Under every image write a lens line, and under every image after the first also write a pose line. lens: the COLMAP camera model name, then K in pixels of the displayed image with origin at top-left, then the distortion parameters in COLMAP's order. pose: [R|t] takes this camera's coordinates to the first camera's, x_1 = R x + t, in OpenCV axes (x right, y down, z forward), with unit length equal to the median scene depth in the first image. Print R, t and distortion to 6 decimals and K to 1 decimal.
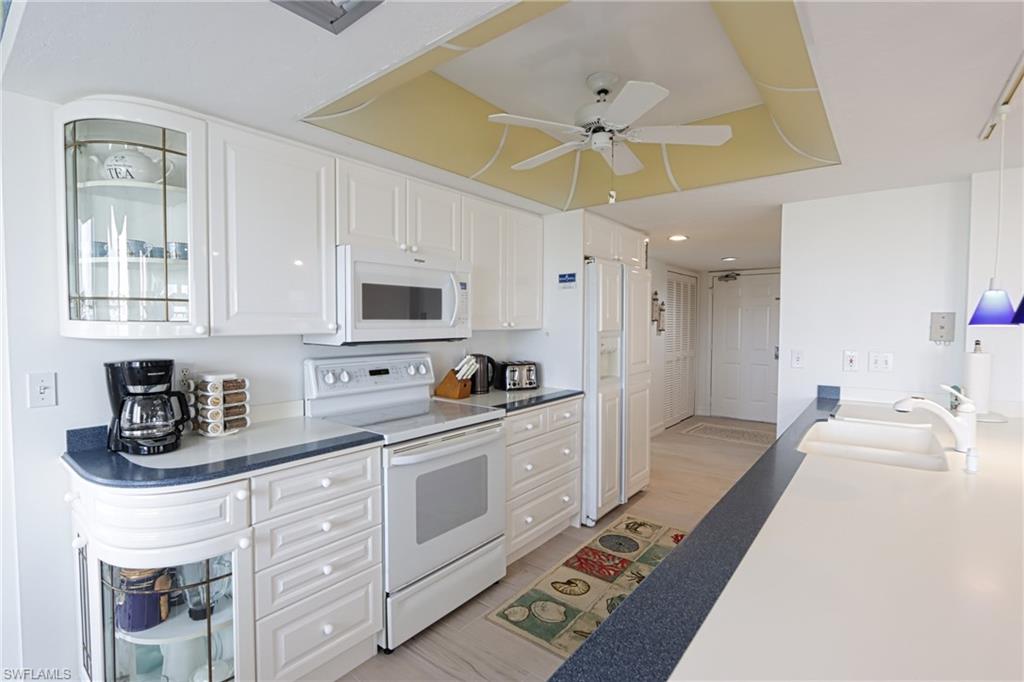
lens RADIAL K [[473.9, 0, 512.2], [0, 473.9, 340.6], [0, 0, 1]] dist [-0.015186, 0.000324]
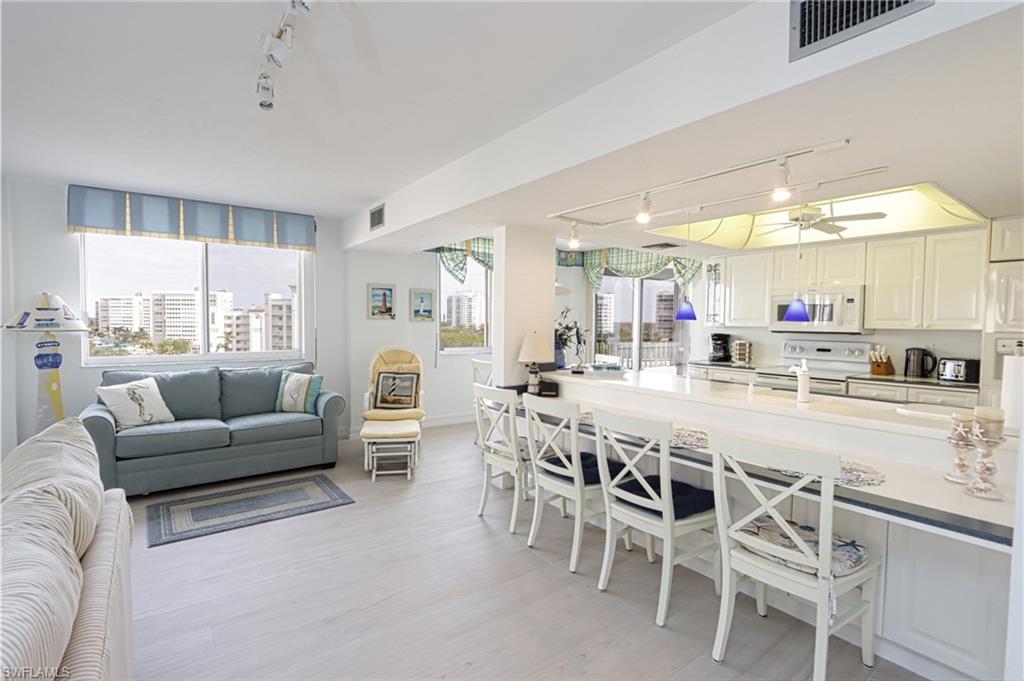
lens RADIAL K [[473.9, 0, 511.3], [0, 473.9, 341.6], [0, 0, 1]] dist [-0.015186, 0.000324]
pose [[-0.242494, 0.036926, -0.969450, 2.367736], [-0.050712, 0.997427, 0.050676, 0.003978], [0.968827, 0.061451, -0.239997, 0.351715]]
